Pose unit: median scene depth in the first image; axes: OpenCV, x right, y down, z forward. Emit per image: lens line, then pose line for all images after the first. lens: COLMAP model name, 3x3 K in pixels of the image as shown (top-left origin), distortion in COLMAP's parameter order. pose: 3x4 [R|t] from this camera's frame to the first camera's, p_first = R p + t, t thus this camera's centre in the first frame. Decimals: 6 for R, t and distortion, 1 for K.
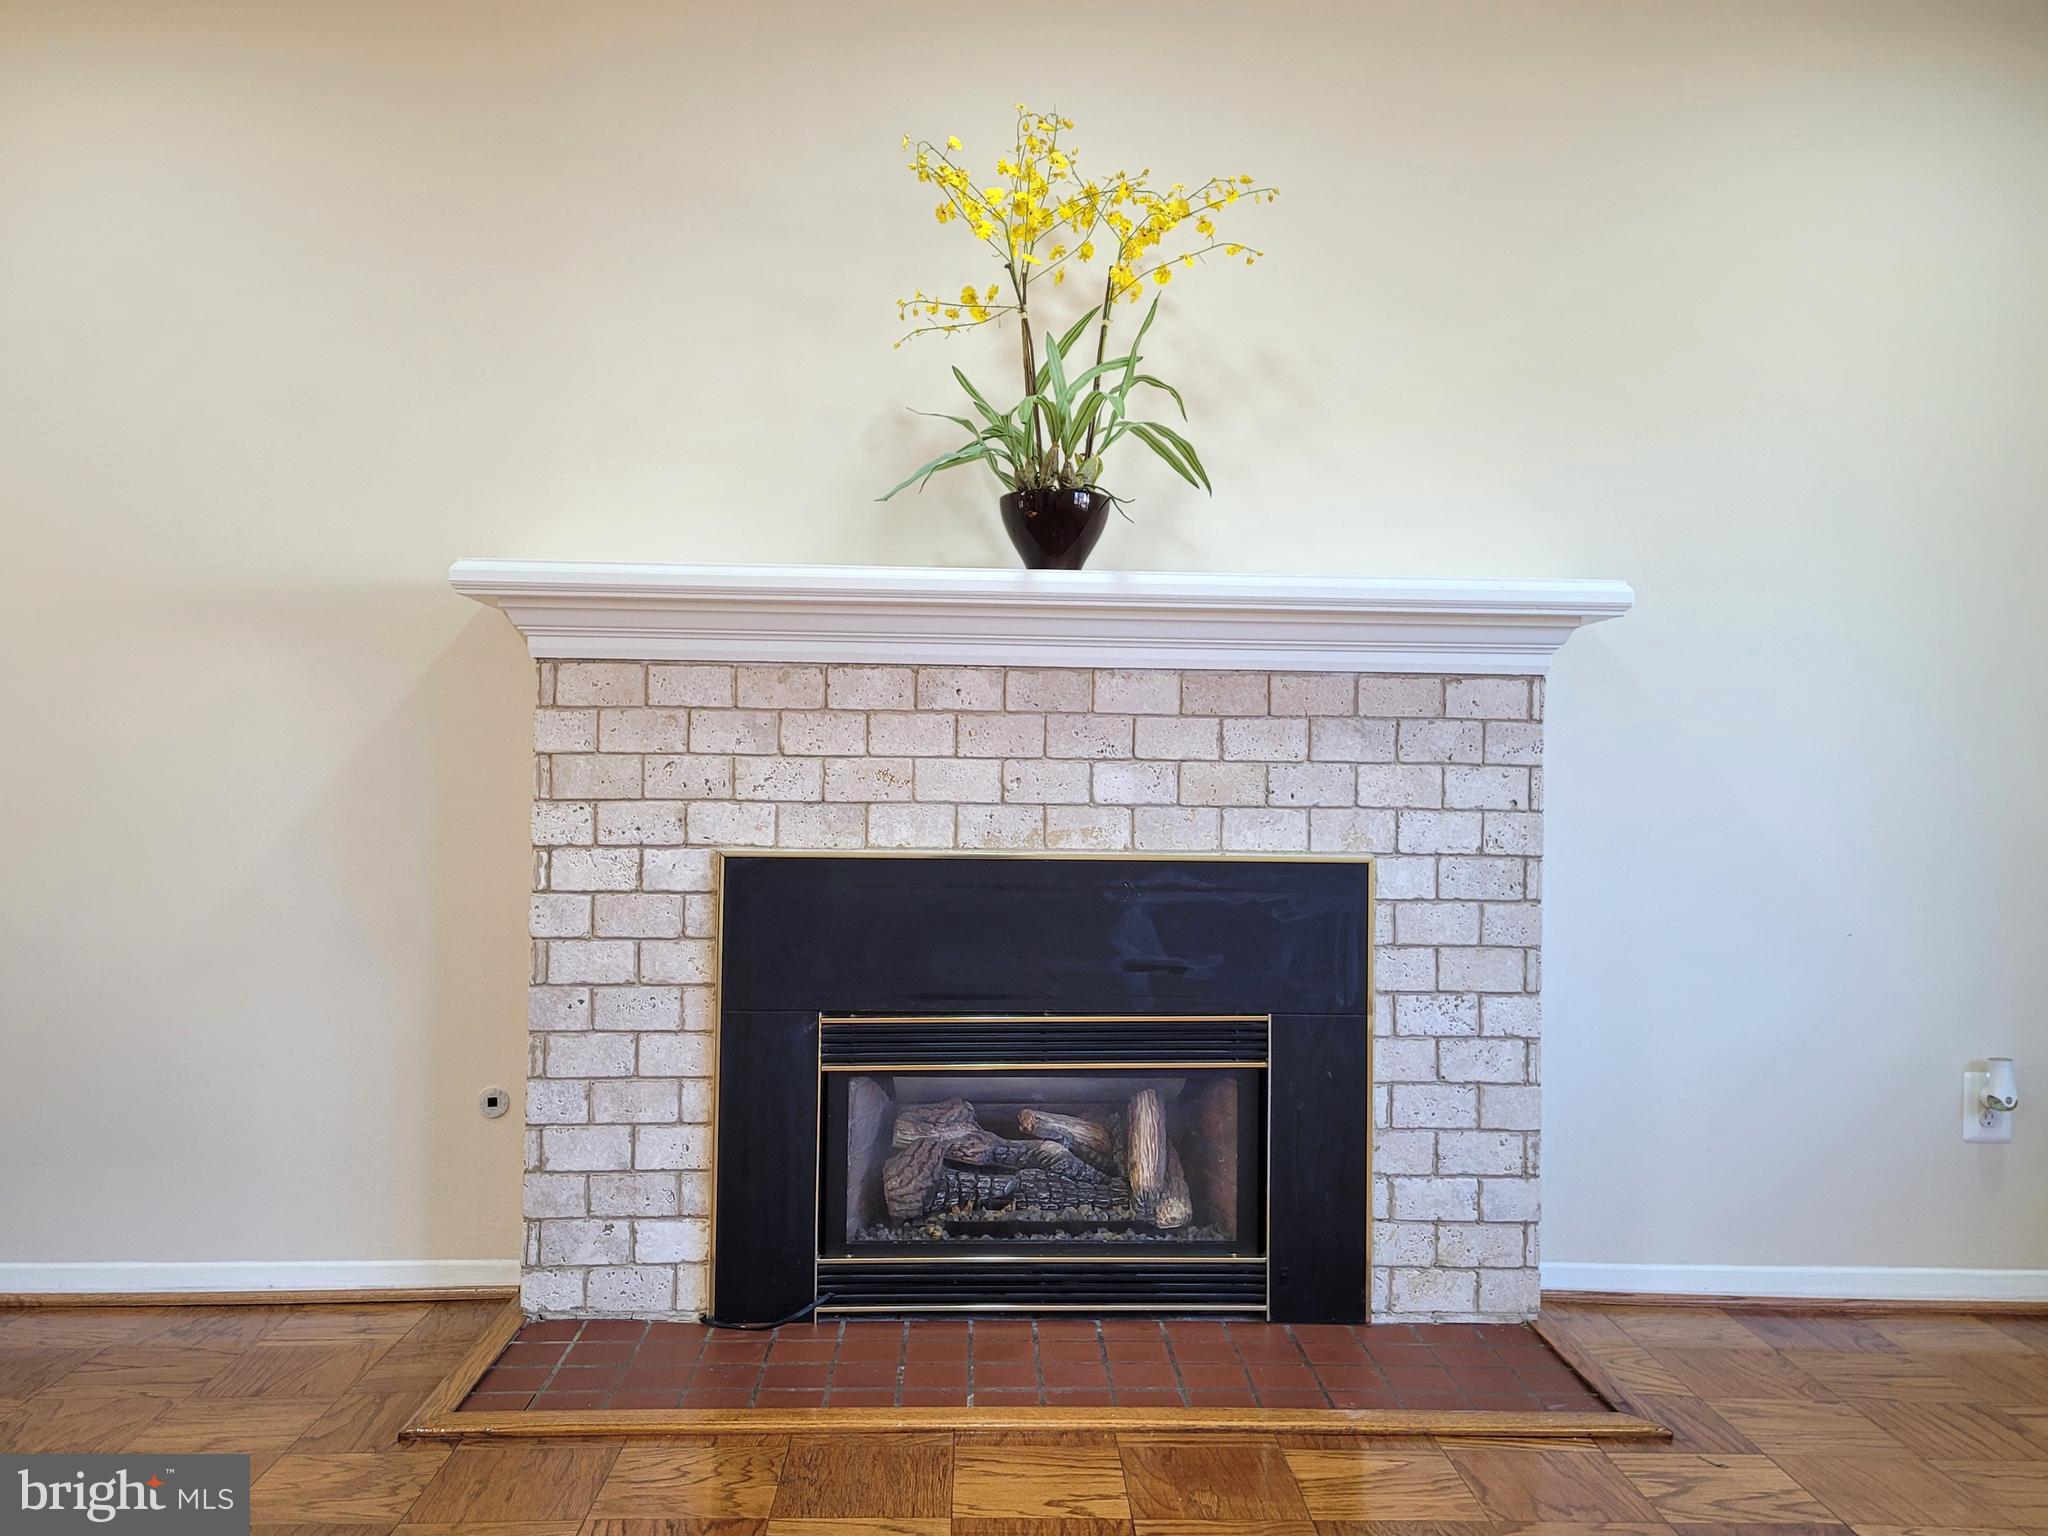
lens RADIAL K [[1735.1, 0, 1051.3], [0, 1735.1, 734.6], [0, 0, 1]] dist [0.055921, -0.044608]
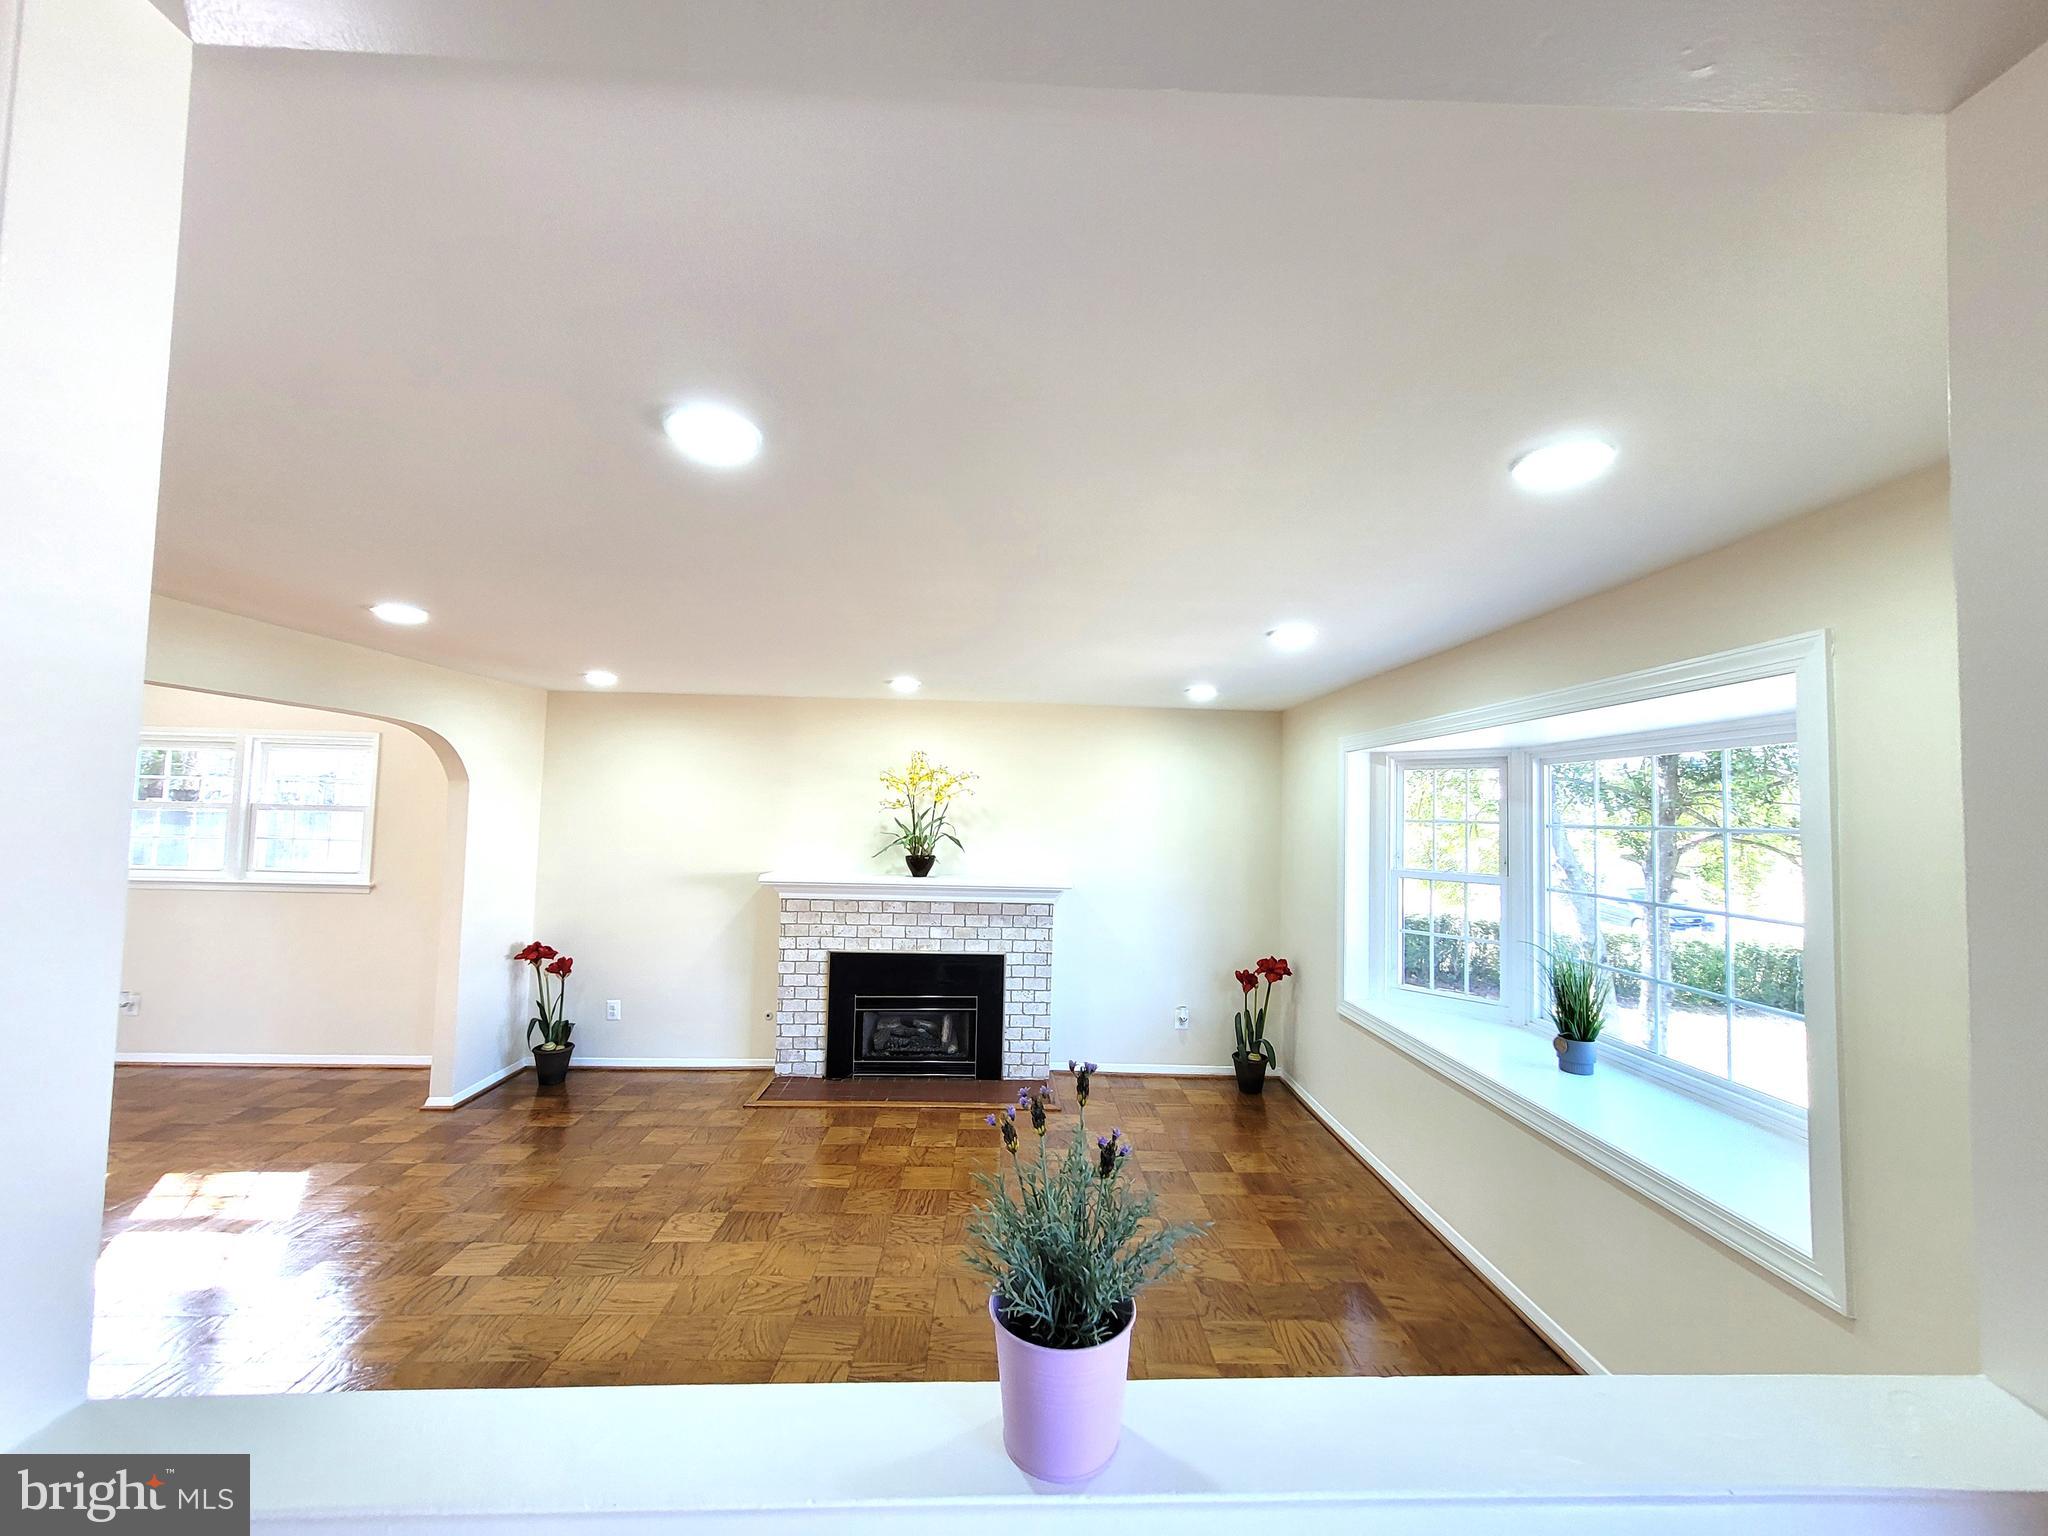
lens RADIAL K [[805.3, 0, 1026.7], [0, 805.3, 773.7], [0, 0, 1]] dist [0.005110, -0.000402]
pose [[0.999916, 0.007786, -0.010351, 0.246709], [-0.007976, 0.999797, -0.018506, -0.282408], [0.010205, 0.018587, 0.999775, -0.724179]]
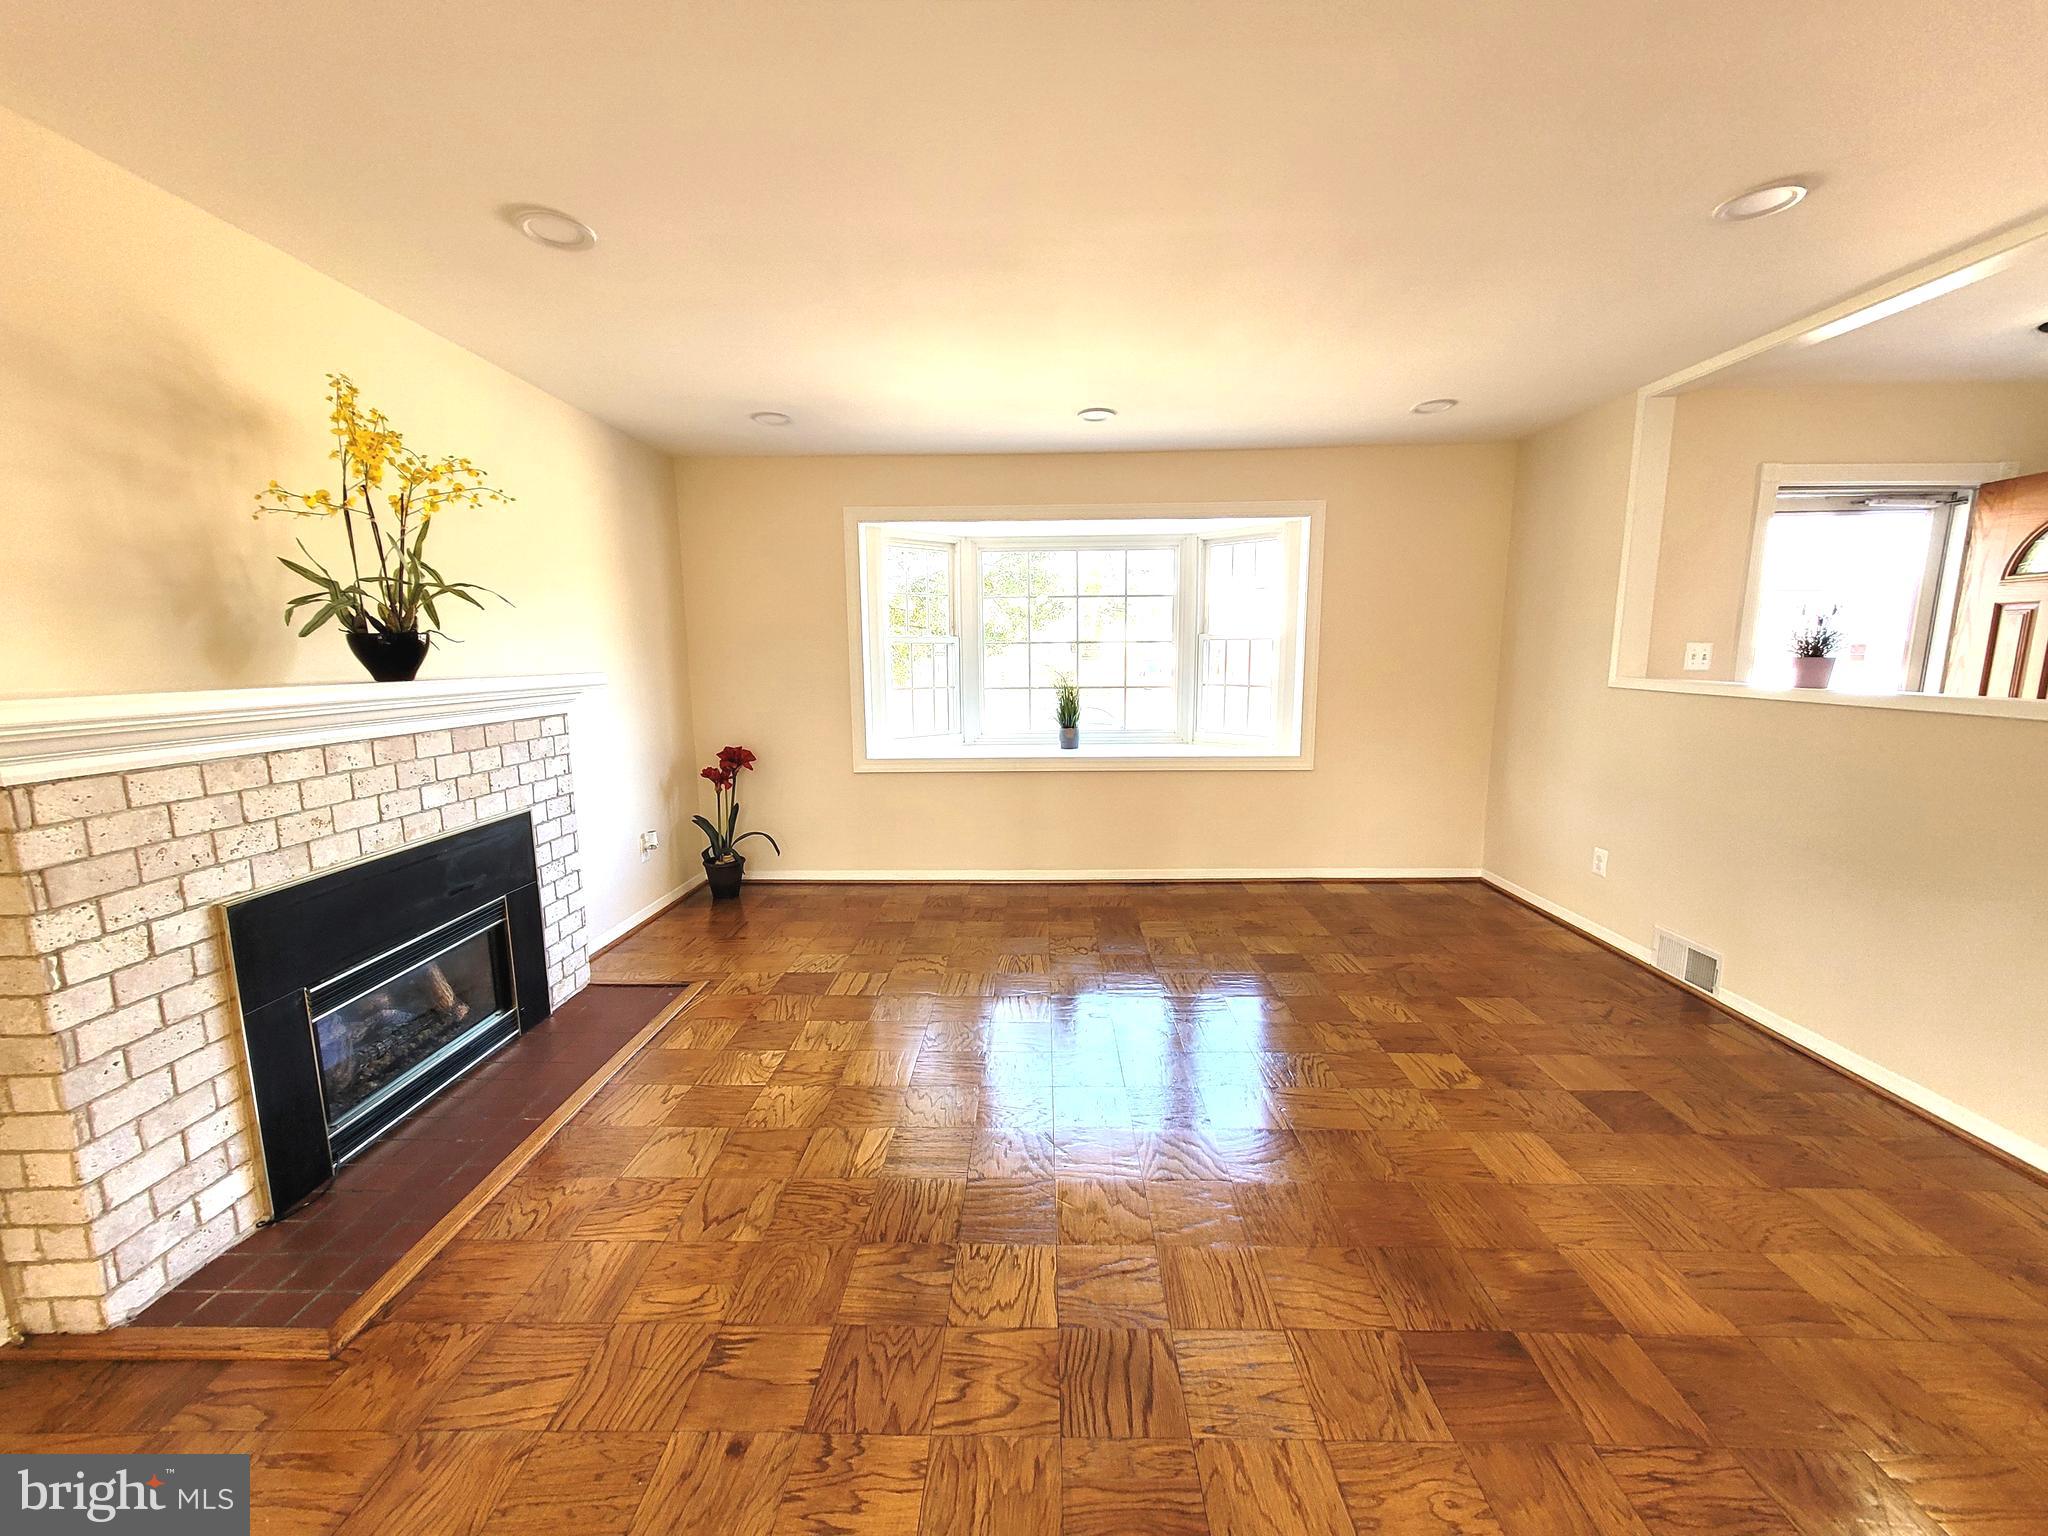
lens RADIAL K [[805.3, 0, 1029.8], [0, 805.3, 774.4], [0, 0, 1]] dist [0.005110, -0.000402]
pose [[0.053801, -0.165763, 0.984697, -0.741596], [-0.019897, 0.985751, 0.167028, -0.144666], [-0.998353, -0.028578, 0.049737, 0.354183]]
